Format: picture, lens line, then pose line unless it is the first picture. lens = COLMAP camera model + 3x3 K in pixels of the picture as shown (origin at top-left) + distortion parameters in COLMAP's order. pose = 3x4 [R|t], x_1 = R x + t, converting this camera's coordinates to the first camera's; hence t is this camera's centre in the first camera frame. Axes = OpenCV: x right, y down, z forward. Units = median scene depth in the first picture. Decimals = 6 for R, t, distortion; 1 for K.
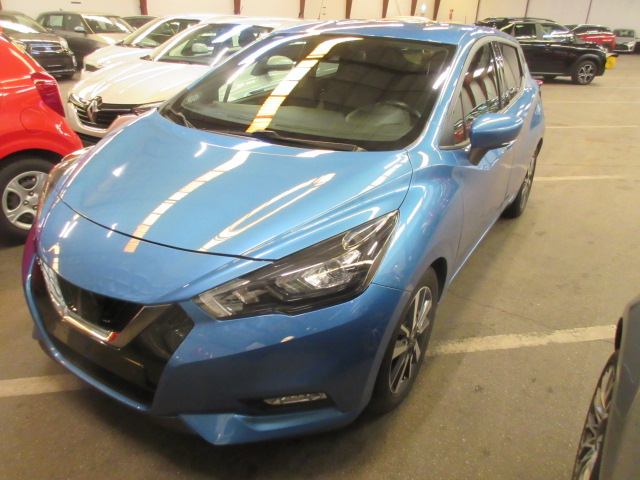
lens RADIAL K [[520.0, 0, 320.0], [0, 520.0, 240.0], [0, 0, 1]] dist [0.002037, -0.008958]
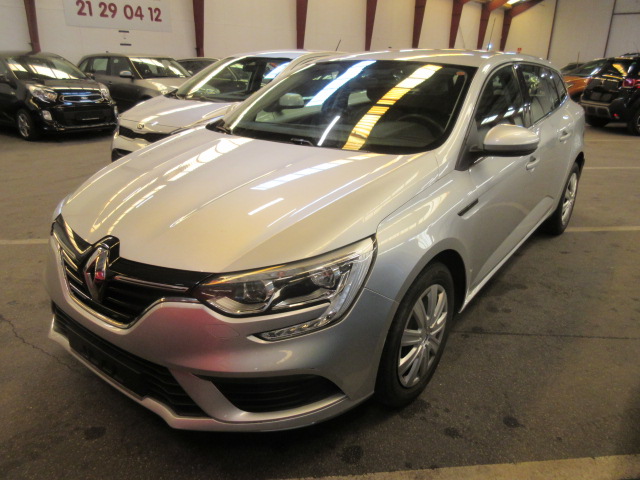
lens RADIAL K [[520.0, 0, 320.0], [0, 520.0, 240.0], [0, 0, 1]] dist [0.002037, -0.008958]
pose [[0.996667, 0.012875, -0.080556, -0.081835], [-0.018548, 0.997369, -0.070077, -0.087702], [0.079442, 0.071338, 0.994284, 0.215630]]
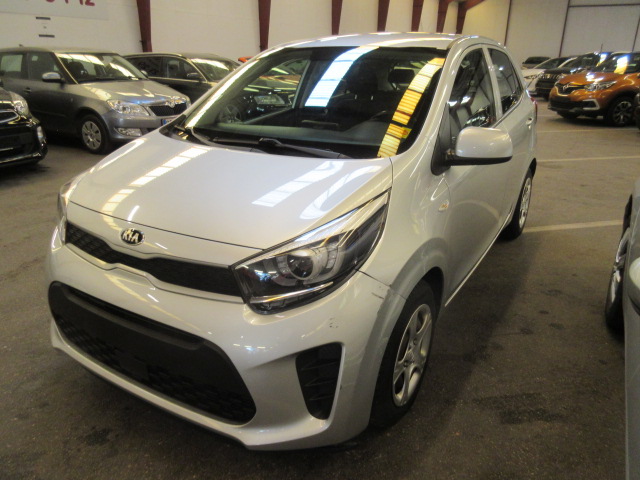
lens RADIAL K [[520.0, 0, 320.0], [0, 520.0, 240.0], [0, 0, 1]] dist [0.002037, -0.008958]
pose [[0.998637, -0.034472, 0.039195, -0.195998], [0.036843, 0.997429, -0.061471, -0.180412], [-0.036975, 0.062831, 0.997339, 0.430238]]
